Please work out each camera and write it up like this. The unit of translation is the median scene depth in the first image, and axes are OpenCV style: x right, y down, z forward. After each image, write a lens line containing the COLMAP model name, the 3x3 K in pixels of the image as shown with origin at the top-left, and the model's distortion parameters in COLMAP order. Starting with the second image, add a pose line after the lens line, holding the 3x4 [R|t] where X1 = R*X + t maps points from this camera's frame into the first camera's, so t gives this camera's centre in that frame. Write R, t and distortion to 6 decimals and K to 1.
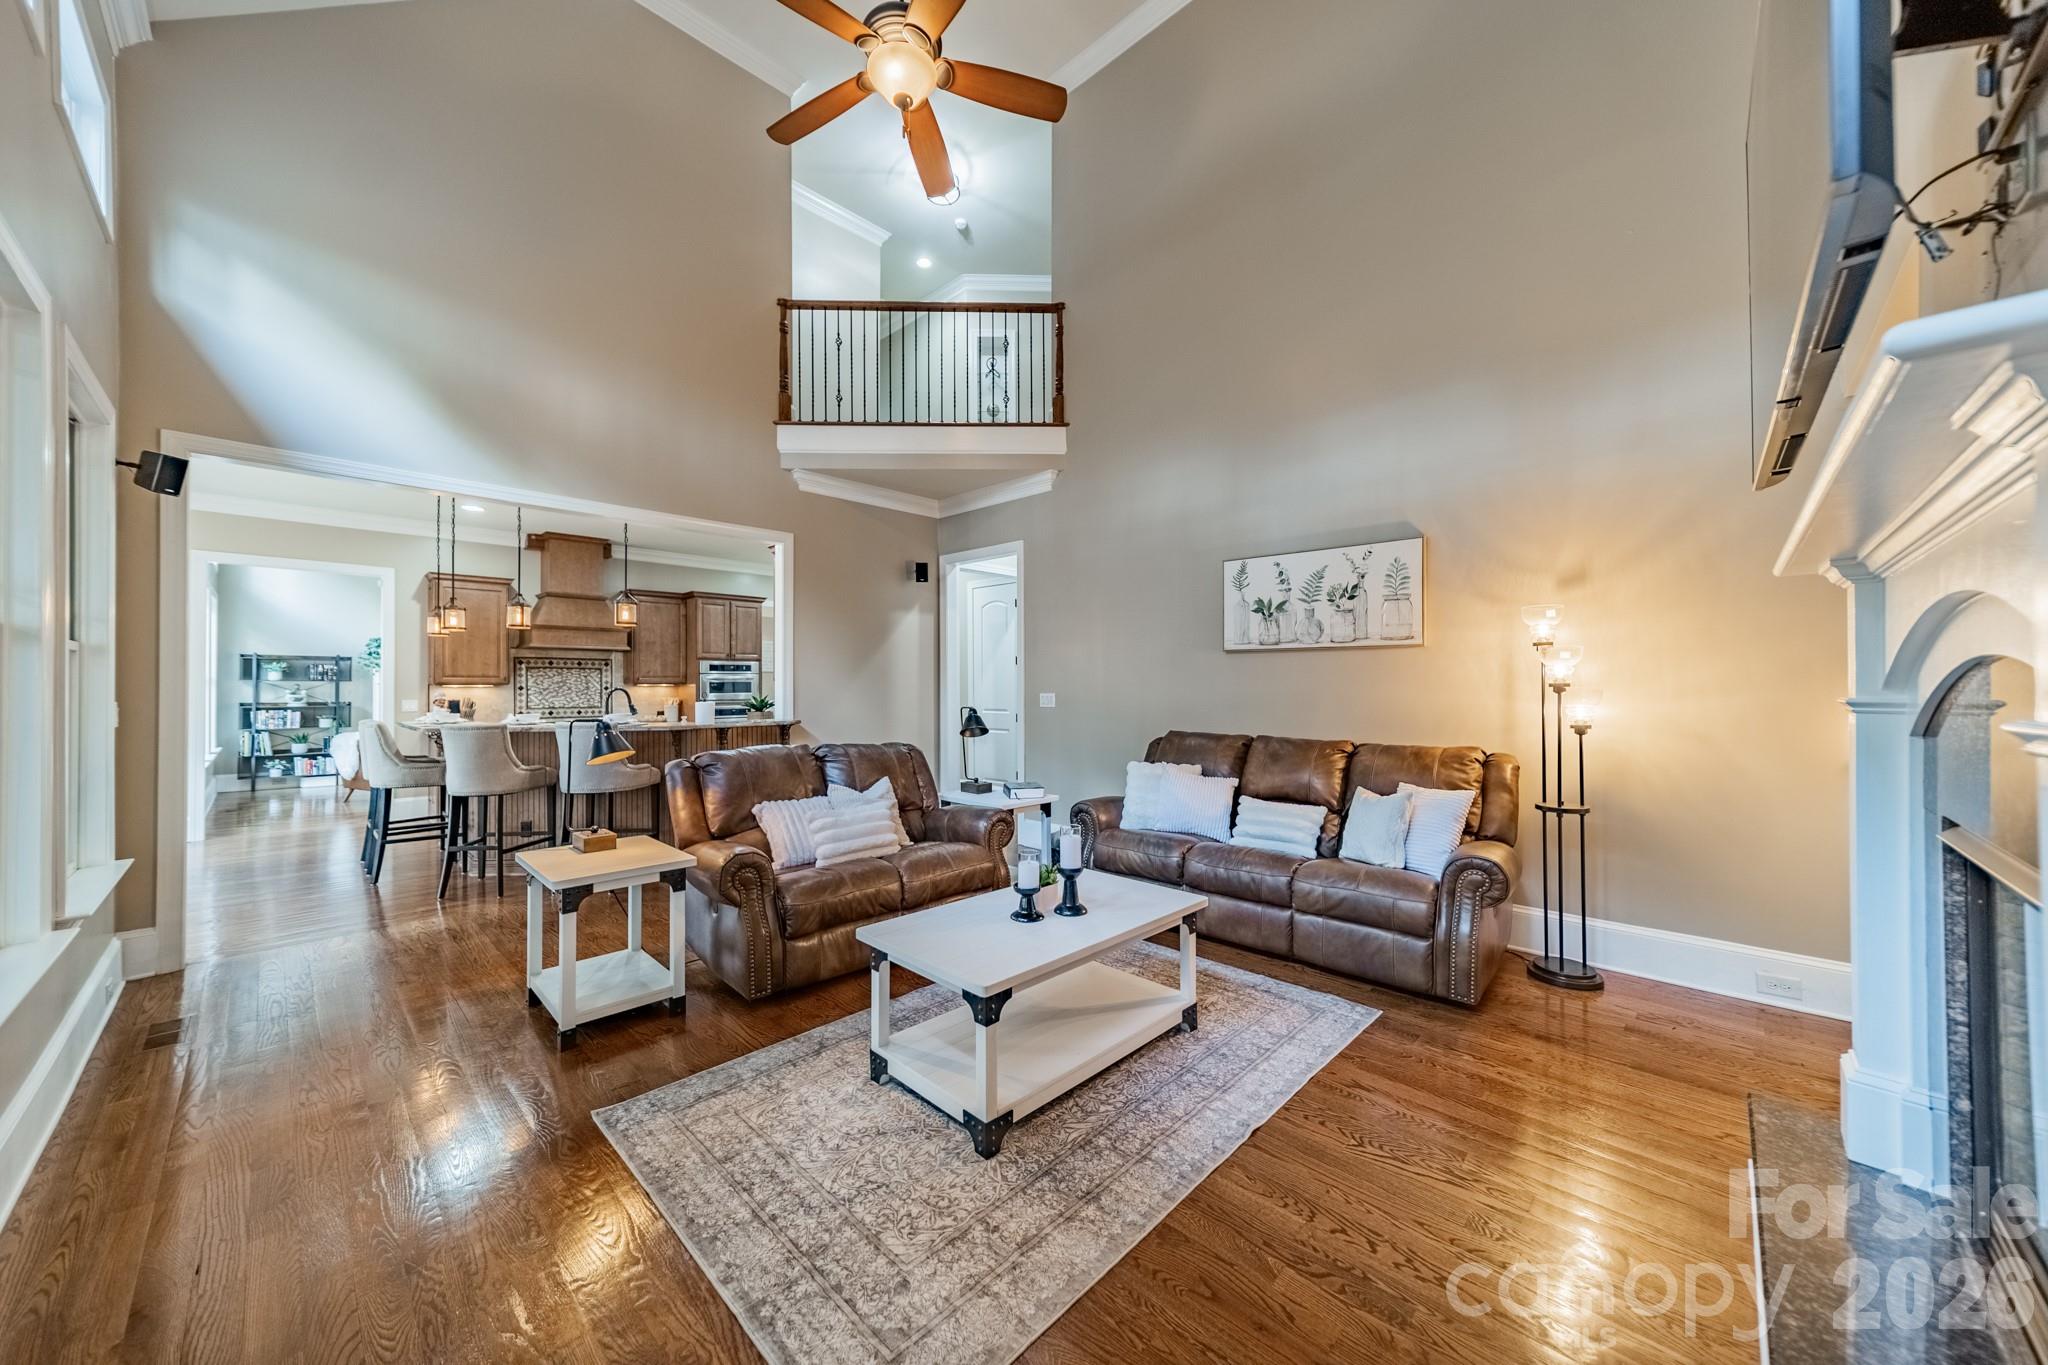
lens RADIAL K [[726.0, 0, 1027.5], [0, 726.0, 683.5], [0, 0, 1]] dist [-0.001007, -0.000101]
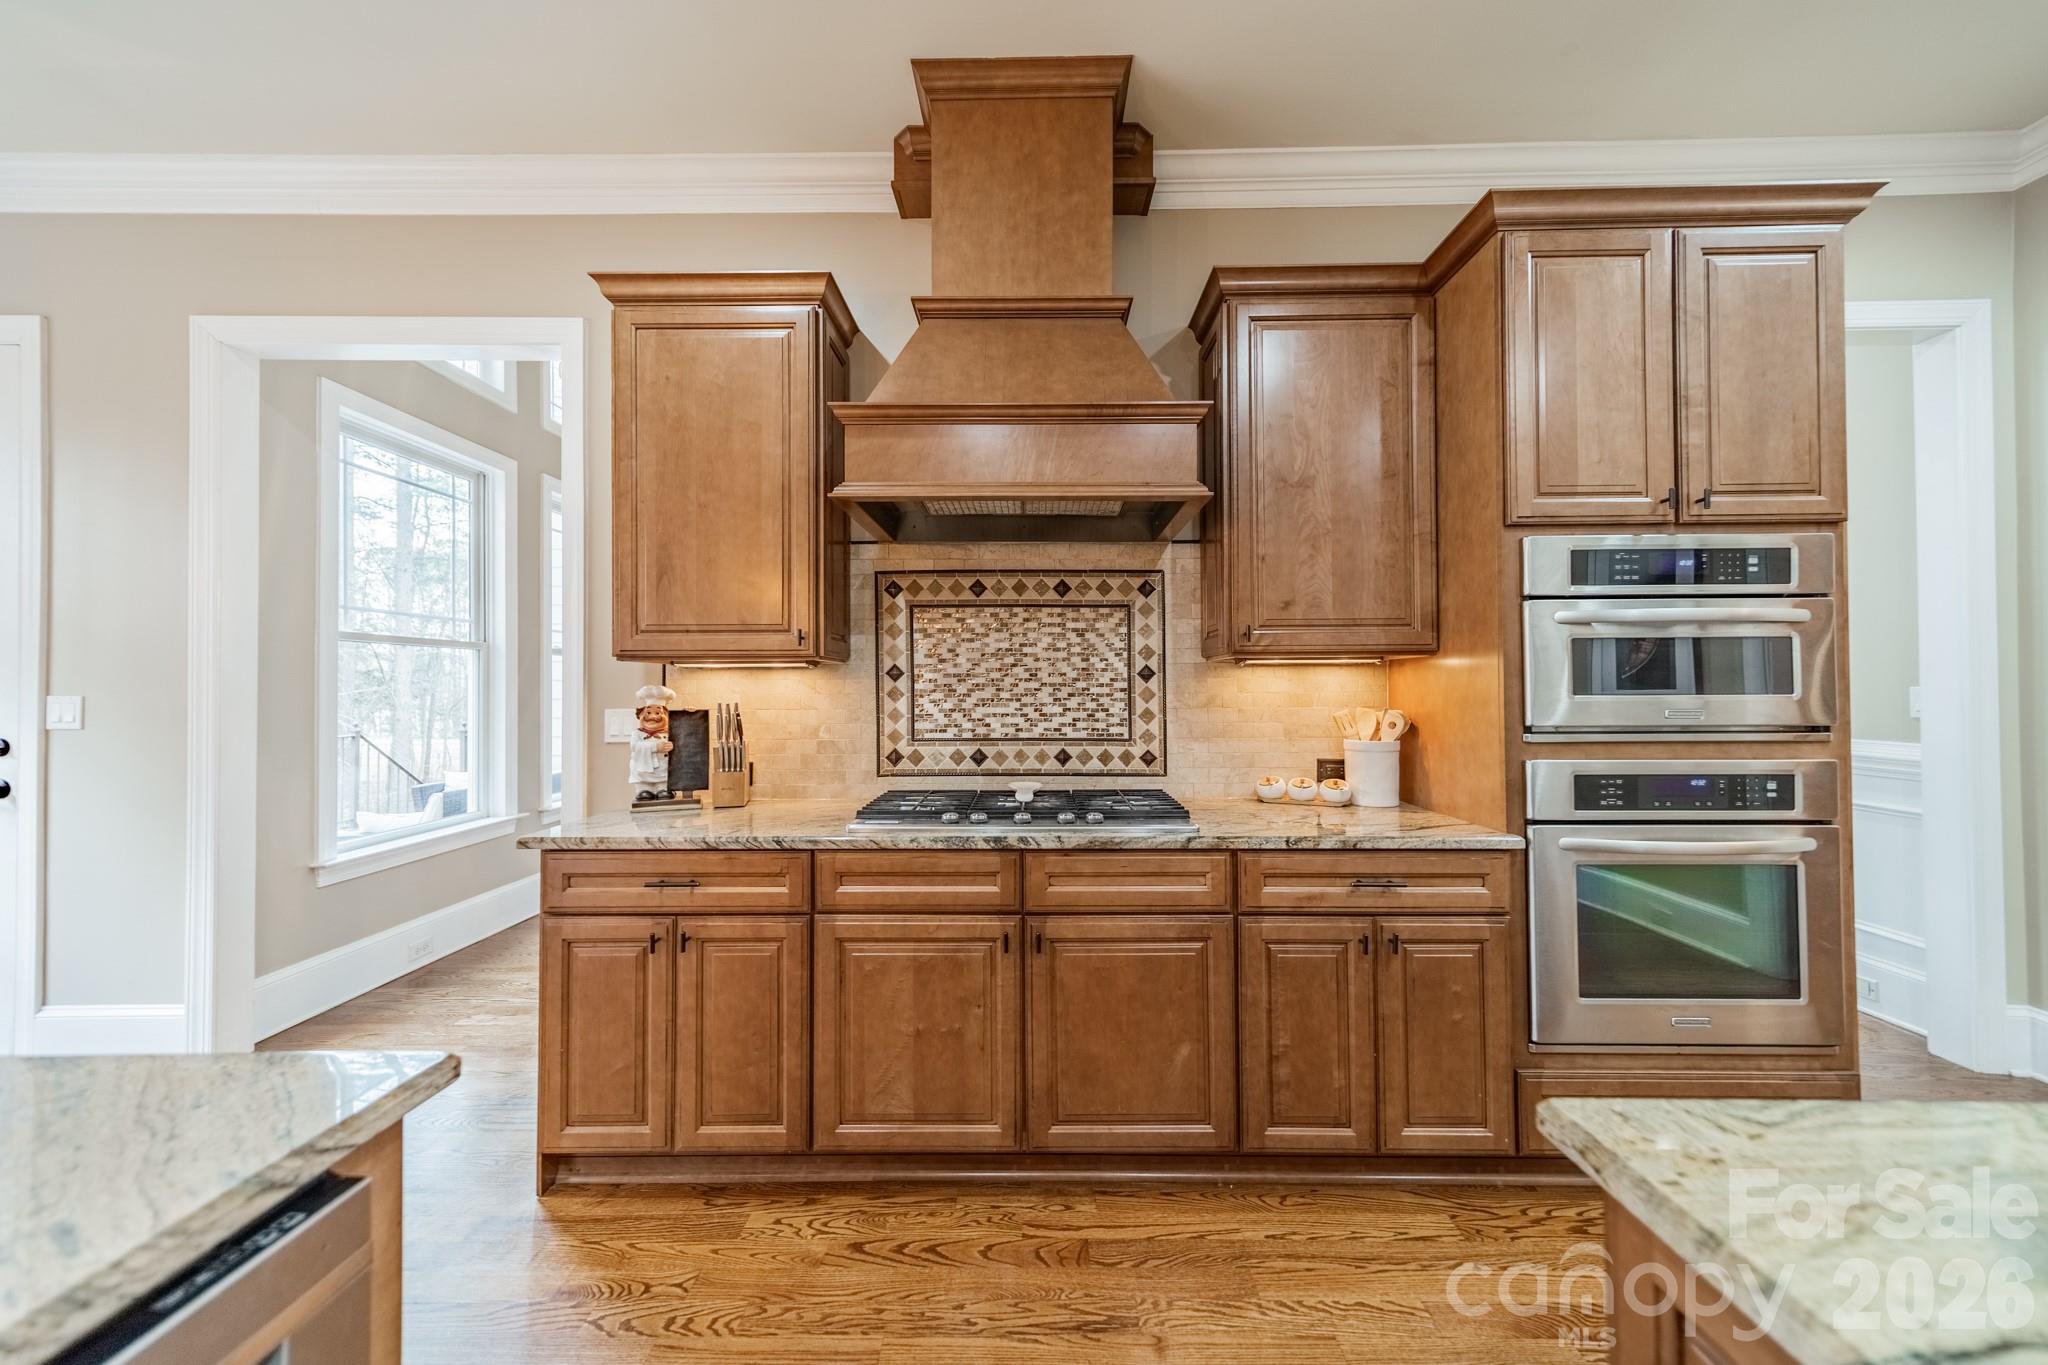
lens RADIAL K [[726.0, 0, 1027.0], [0, 726.0, 677.6], [0, 0, 1]] dist [-0.001007, -0.000101]
pose [[0.681331, -0.002614, -0.731971, -0.393691], [0.002218, 0.999996, -0.001507, 0.008370], [0.731972, -0.000597, 0.681335, 0.751856]]
